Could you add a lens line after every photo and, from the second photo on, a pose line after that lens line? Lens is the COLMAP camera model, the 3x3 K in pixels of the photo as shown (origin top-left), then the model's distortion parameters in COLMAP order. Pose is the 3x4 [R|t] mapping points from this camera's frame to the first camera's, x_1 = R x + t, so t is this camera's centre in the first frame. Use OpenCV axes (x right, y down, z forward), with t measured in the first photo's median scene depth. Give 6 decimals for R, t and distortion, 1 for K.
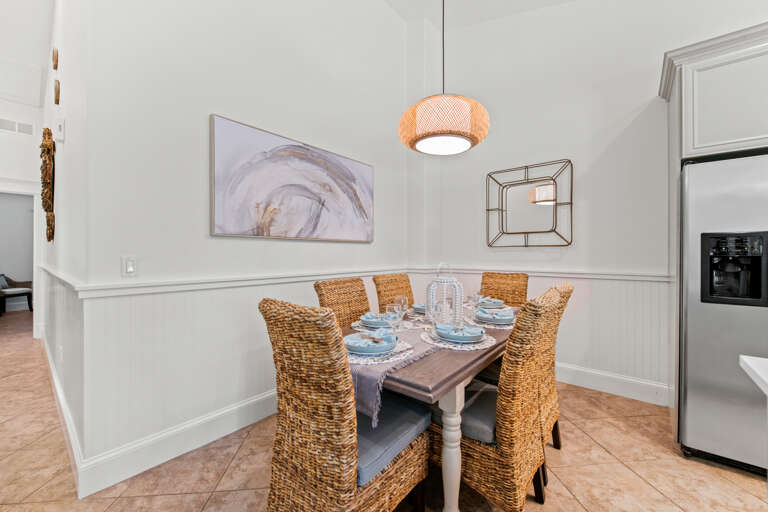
lens RADIAL K [[305.4, 0, 387.9], [0, 305.4, 253.8], [0, 0, 1]] dist [-0.000782, -0.000419]
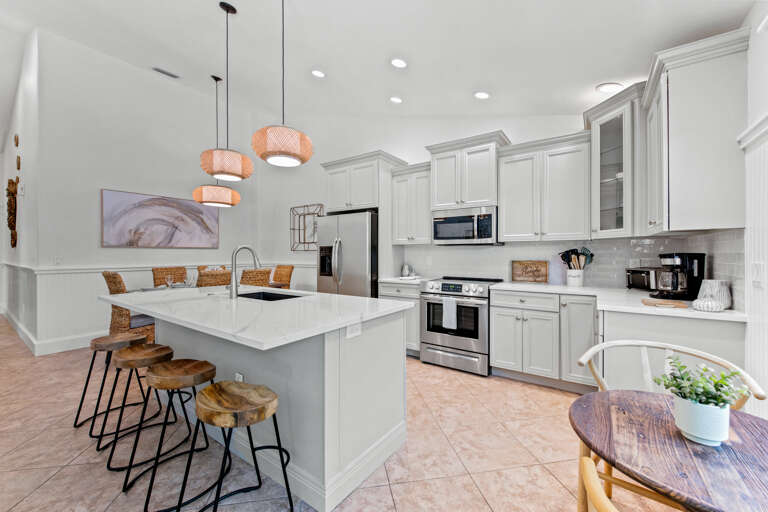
lens RADIAL K [[305.4, 0, 387.9], [0, 305.4, 253.8], [0, 0, 1]] dist [-0.000782, -0.000419]
pose [[0.997046, -0.001203, 0.076798, 0.922544], [0.000908, 0.999992, 0.003876, -0.013027], [-0.076802, -0.003795, 0.997039, -0.937508]]
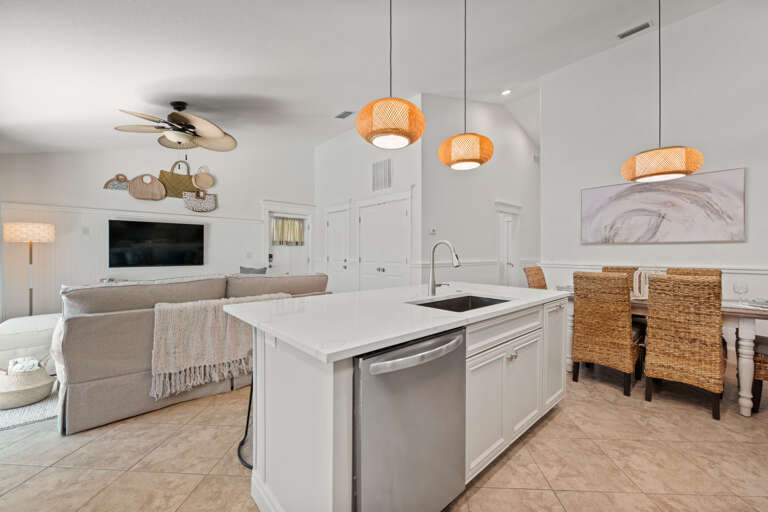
lens RADIAL K [[313.0, 0, 380.8], [0, 313.0, 254.8], [0, 0, 1]] dist [-0.000067, -0.000158]
pose [[-0.167323, 0.006701, -0.985879, 1.439194], [0.001990, 0.999977, 0.006459, -0.000612], [0.985900, -0.000881, -0.167332, -0.042450]]
